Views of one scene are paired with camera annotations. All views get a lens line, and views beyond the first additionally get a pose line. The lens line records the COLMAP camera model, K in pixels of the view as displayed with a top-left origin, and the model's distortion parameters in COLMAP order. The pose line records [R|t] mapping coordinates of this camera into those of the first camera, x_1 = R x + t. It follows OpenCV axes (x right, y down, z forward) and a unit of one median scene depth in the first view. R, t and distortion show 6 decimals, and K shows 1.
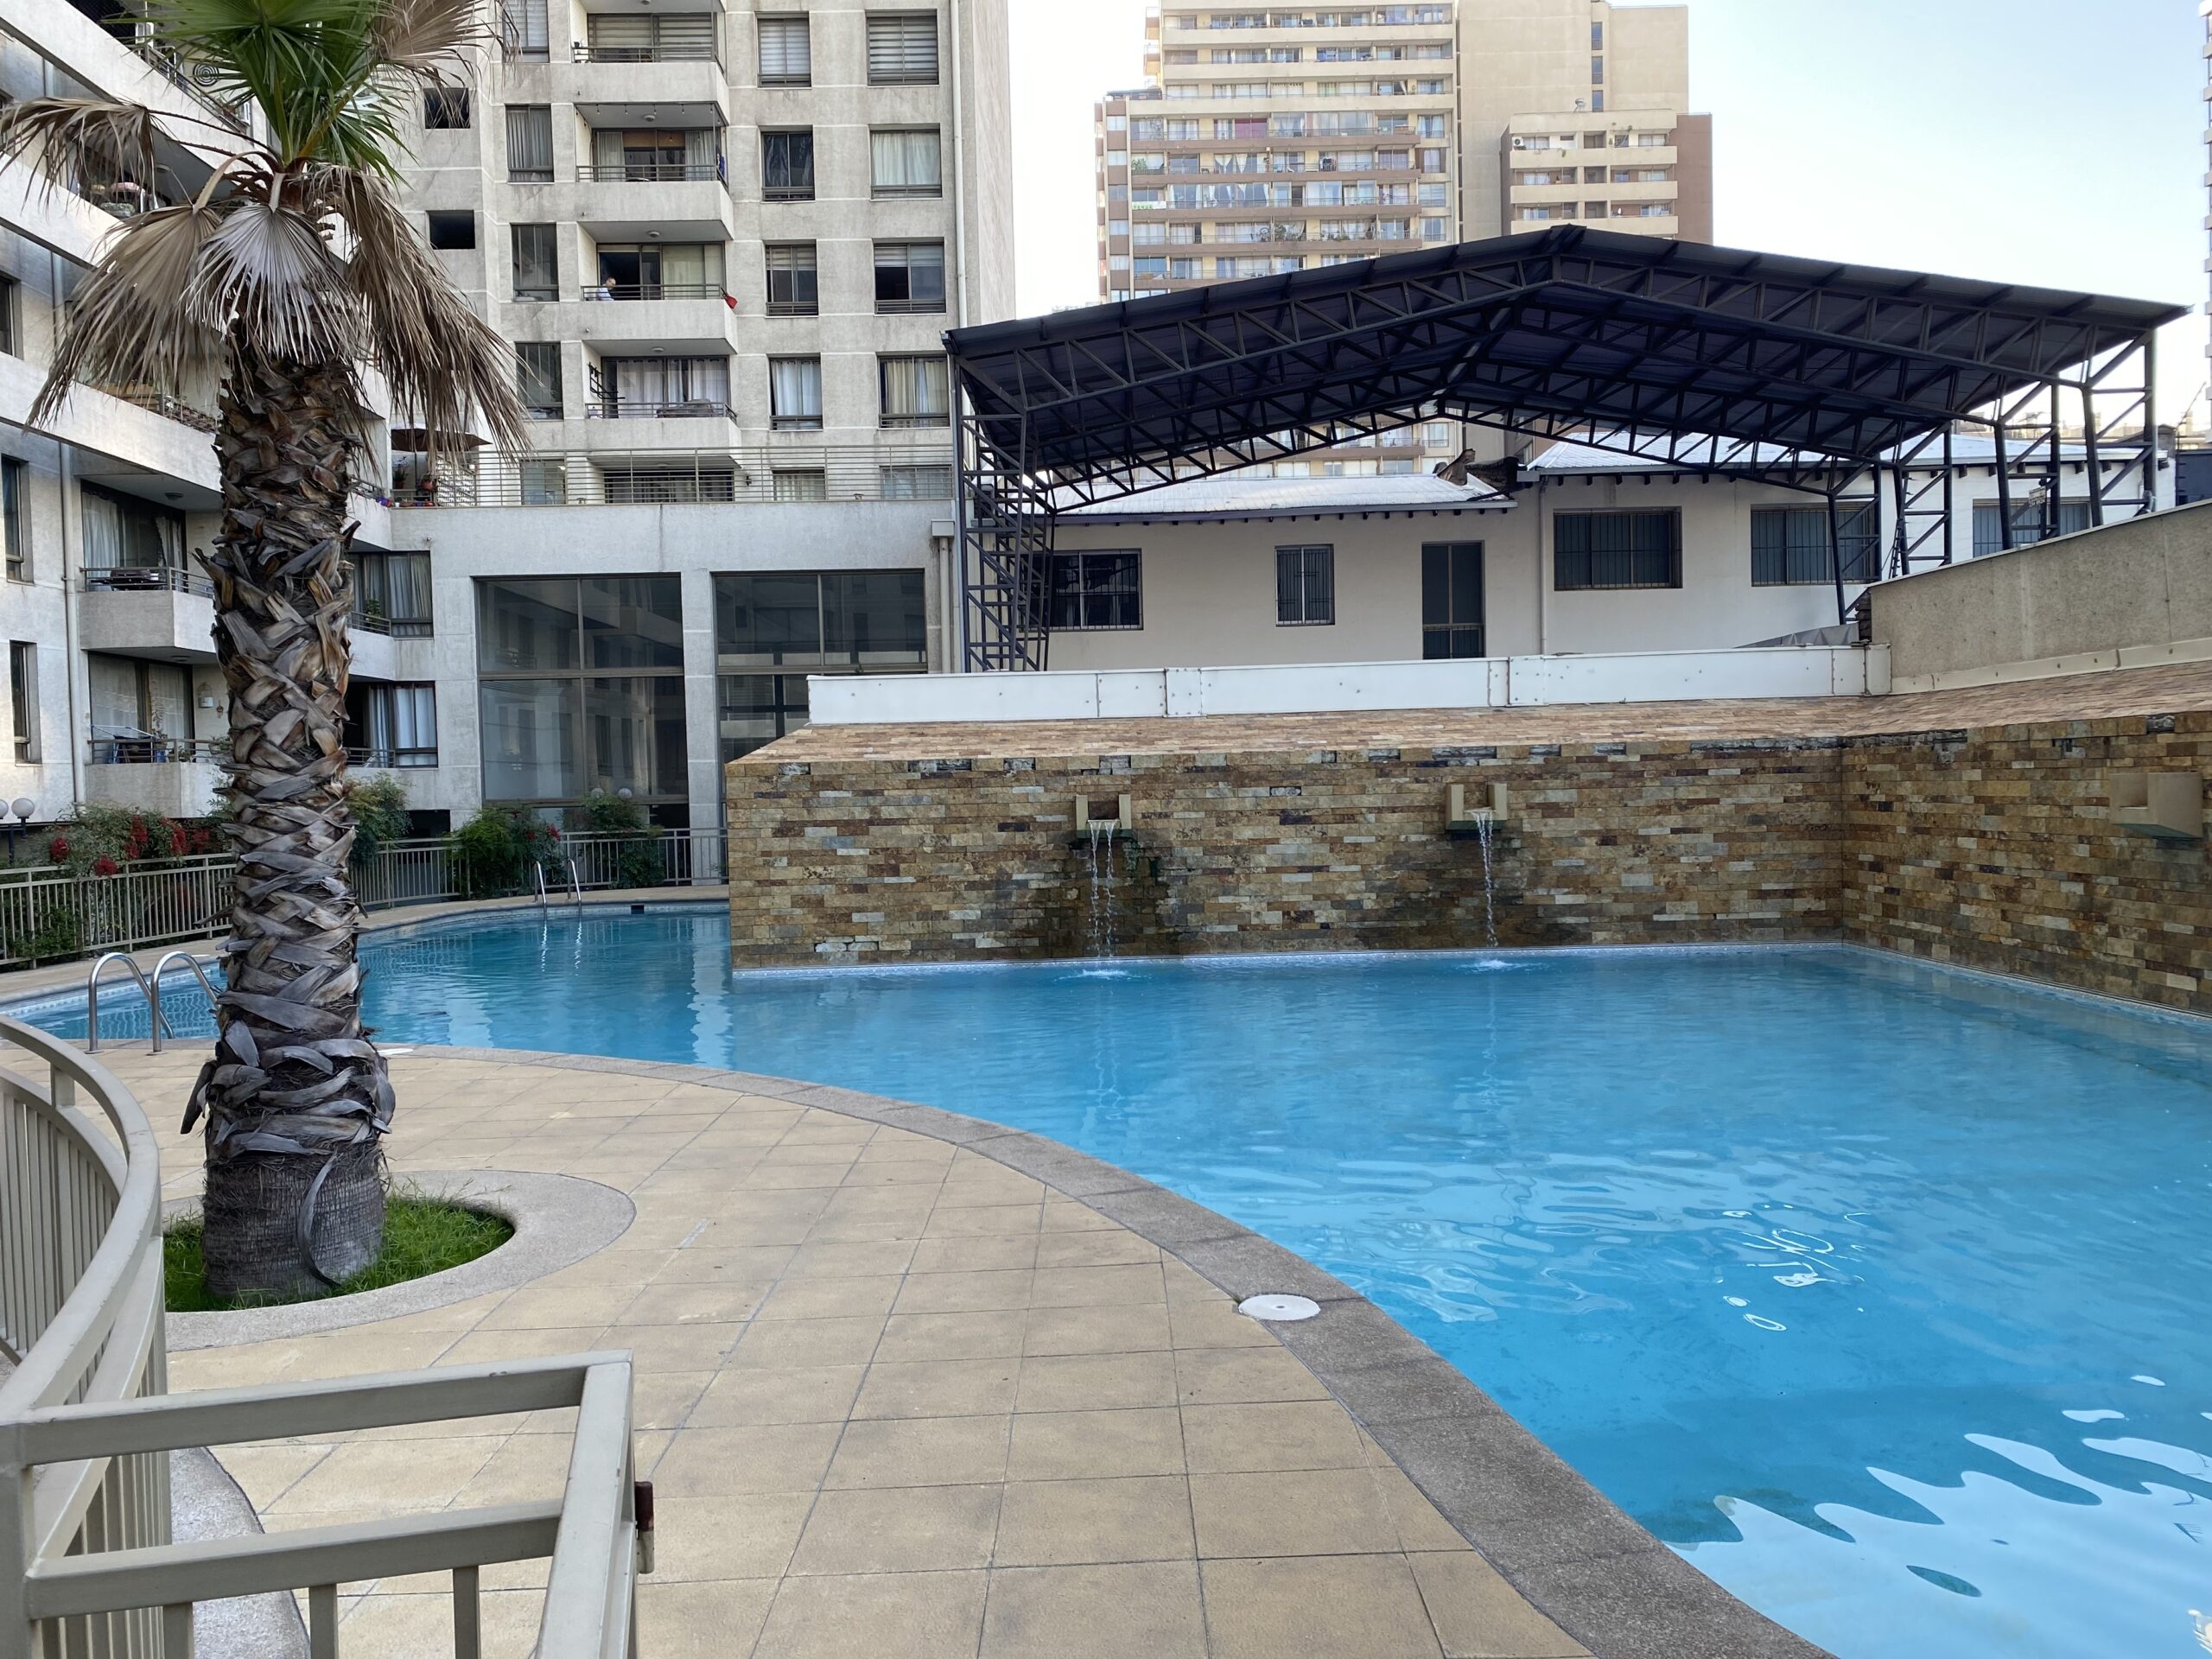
lens RADIAL K [[1686.8, 0, 1148.7], [0, 1686.8, 875.9], [0, 0, 1]] dist [0.041006, -0.045310]
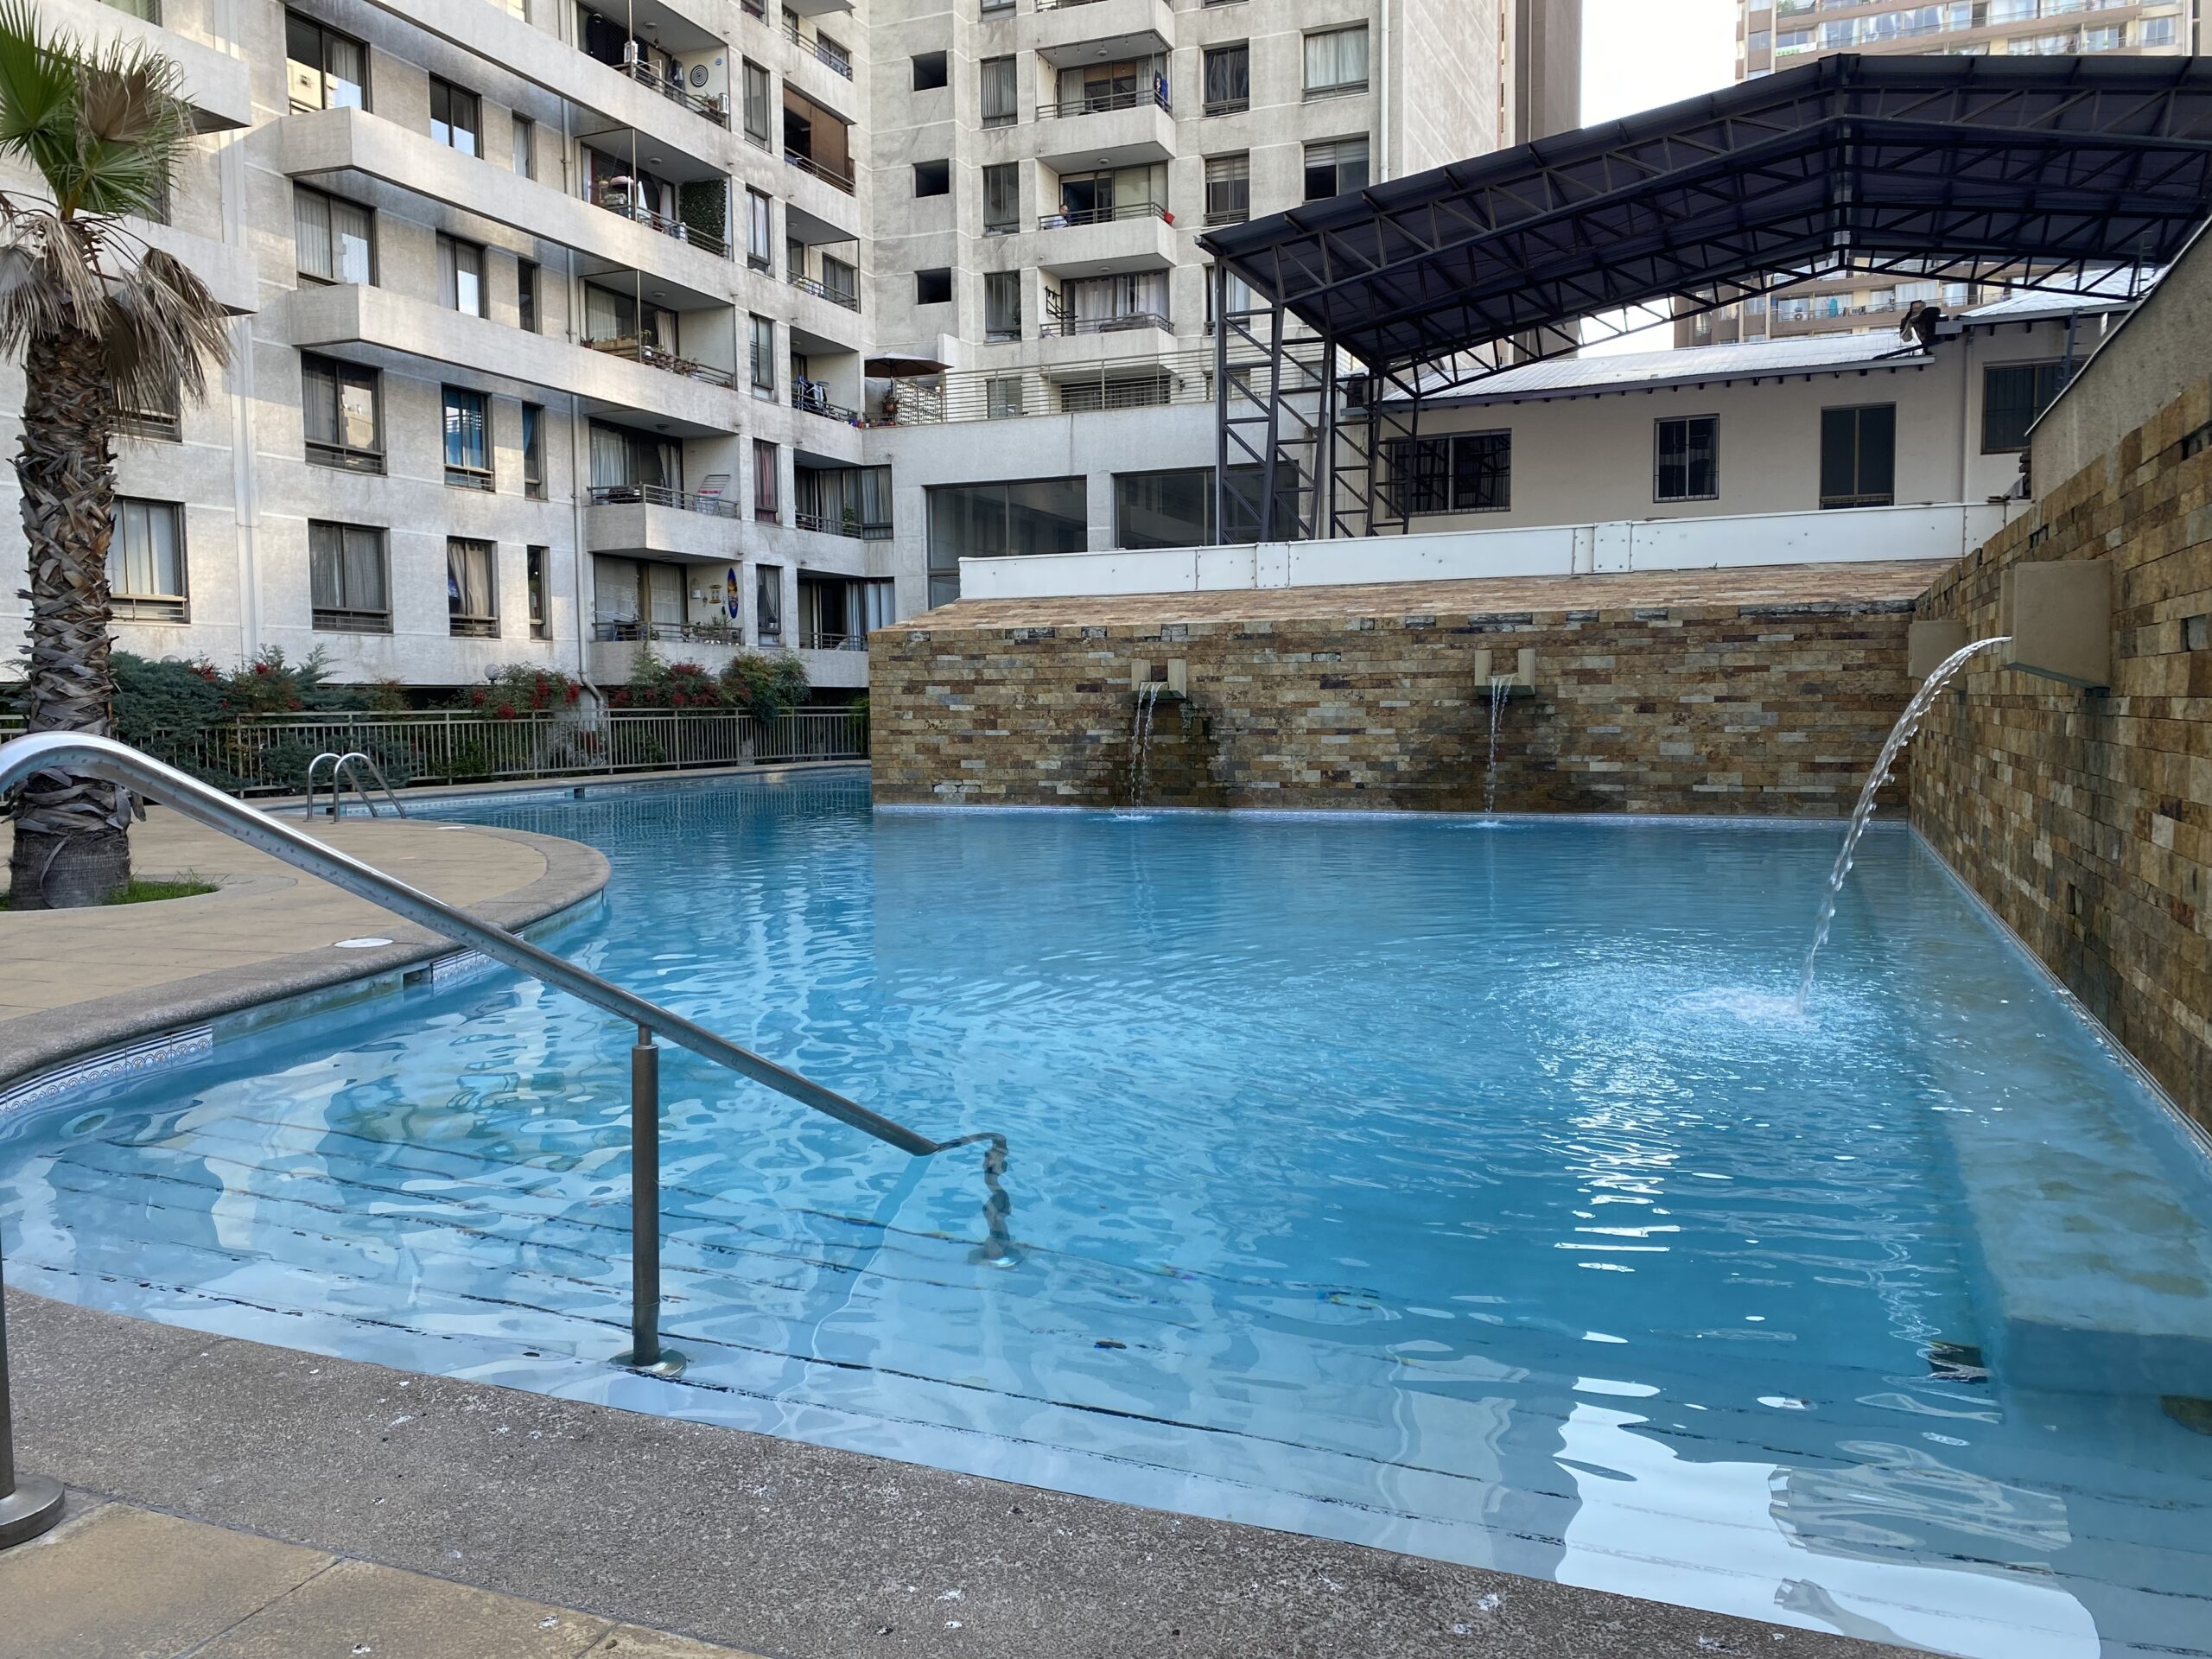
lens RADIAL K [[1686.8, 0, 1096.2], [0, 1686.8, 845.0], [0, 0, 1]] dist [0.041006, -0.045310]
pose [[0.916833, 0.048653, -0.396295, 0.234956], [-0.032823, 0.998373, 0.046635, 0.014494], [0.397919, -0.029748, 0.916938, -0.020667]]
